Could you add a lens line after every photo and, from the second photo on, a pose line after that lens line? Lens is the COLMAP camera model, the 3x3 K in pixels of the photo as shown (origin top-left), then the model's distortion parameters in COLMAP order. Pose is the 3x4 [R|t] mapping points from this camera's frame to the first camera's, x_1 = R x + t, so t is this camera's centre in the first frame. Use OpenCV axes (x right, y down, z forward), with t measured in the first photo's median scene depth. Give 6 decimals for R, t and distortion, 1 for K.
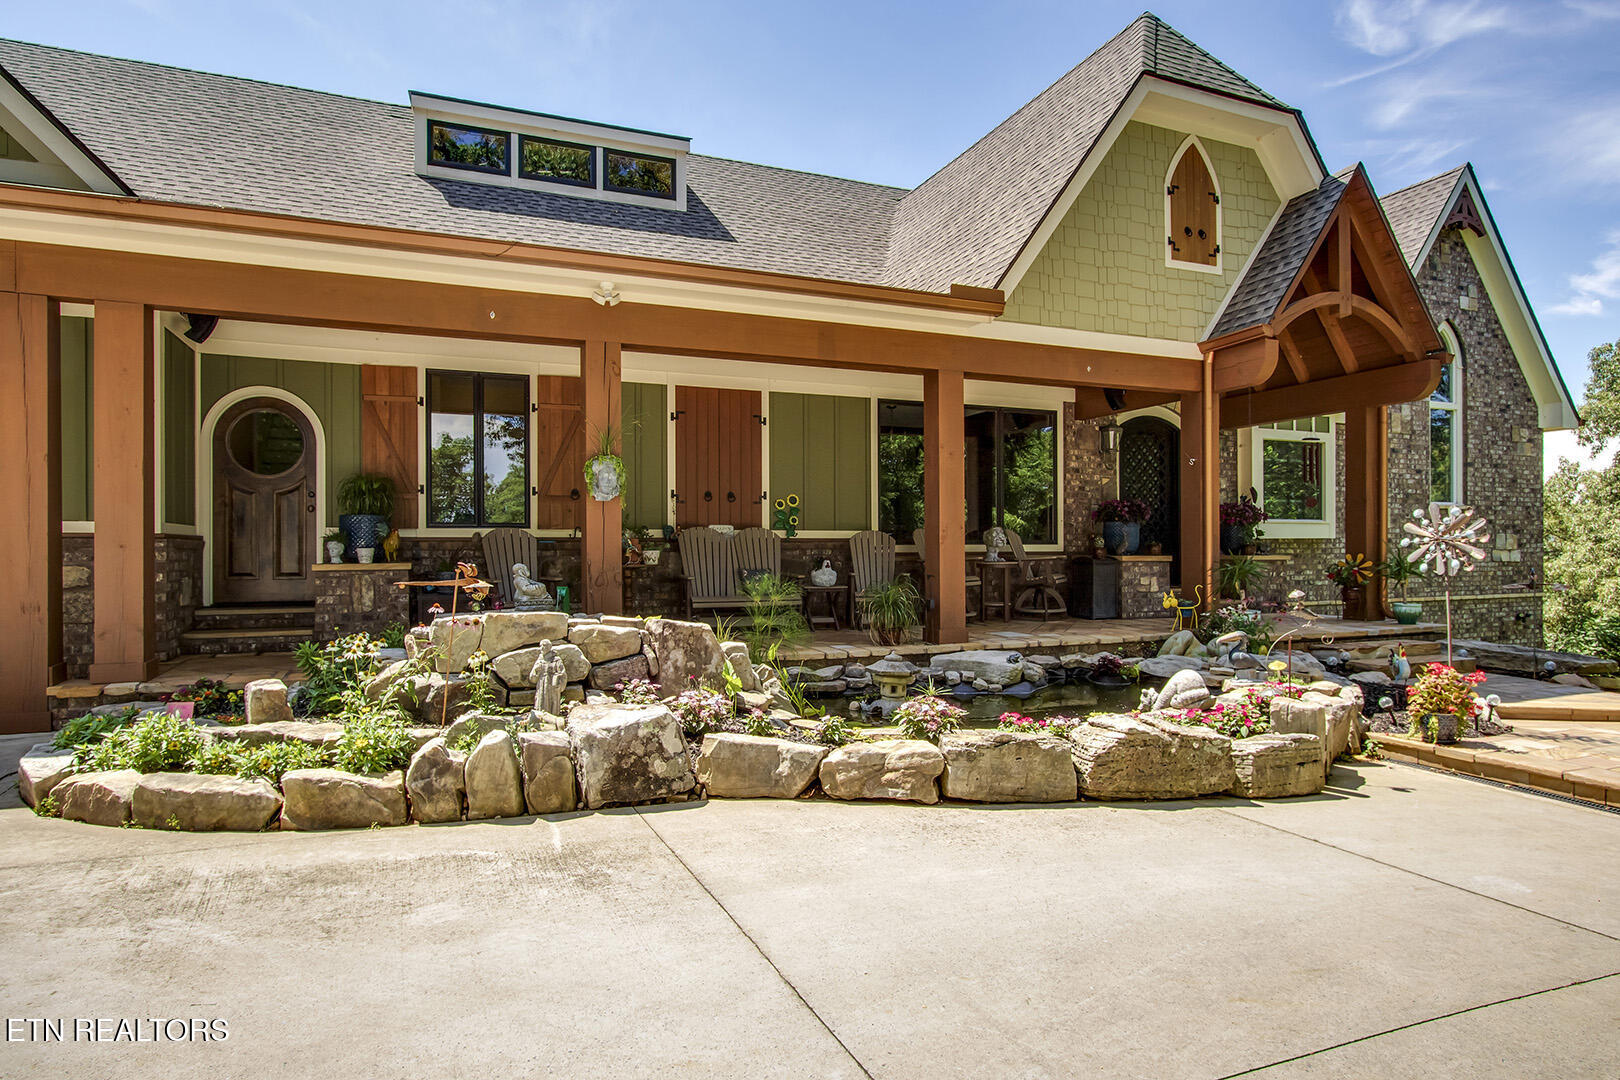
lens RADIAL K [[911.8, 0, 803.8], [0, 911.8, 540.2], [0, 0, 1]] dist [-0.020168, -0.000068]
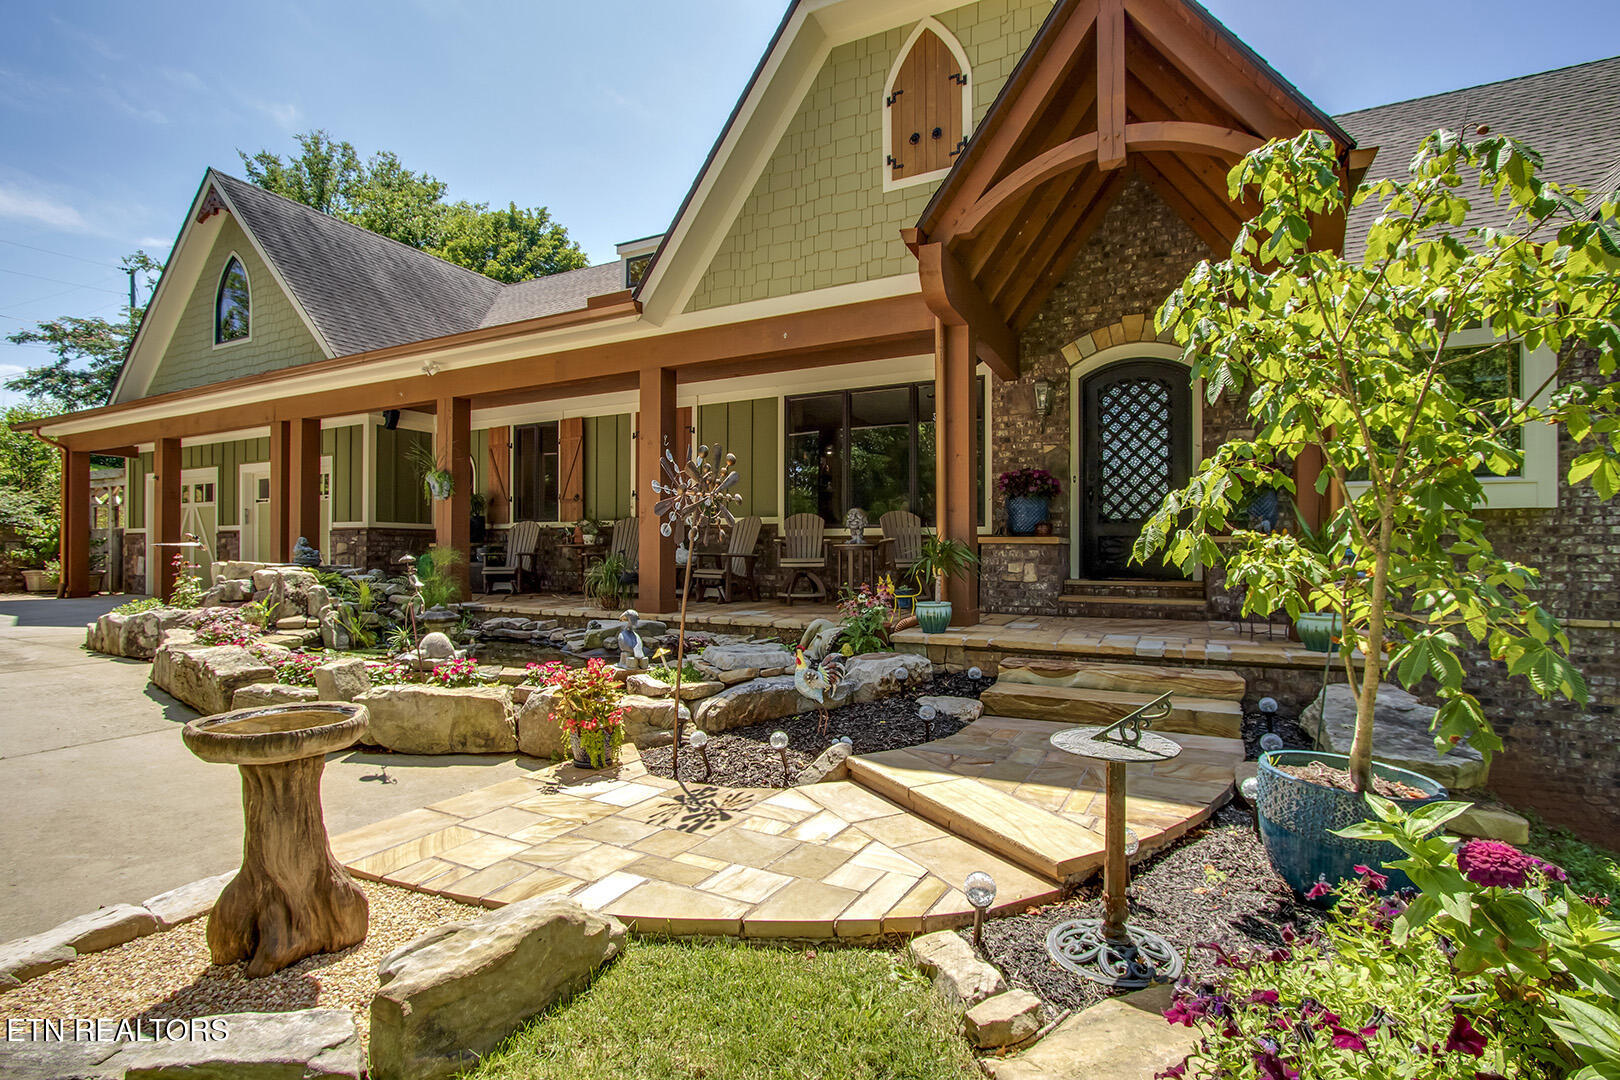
lens RADIAL K [[744.8, 0, 805.2], [0, 744.8, 535.9], [0, 0, 1]] dist [-0.010556, -0.000611]
pose [[0.652934, -0.014661, -0.757273, 0.847262], [0.002211, 0.999845, -0.017450, 0.030810], [0.757411, 0.009719, 0.652866, 0.479673]]
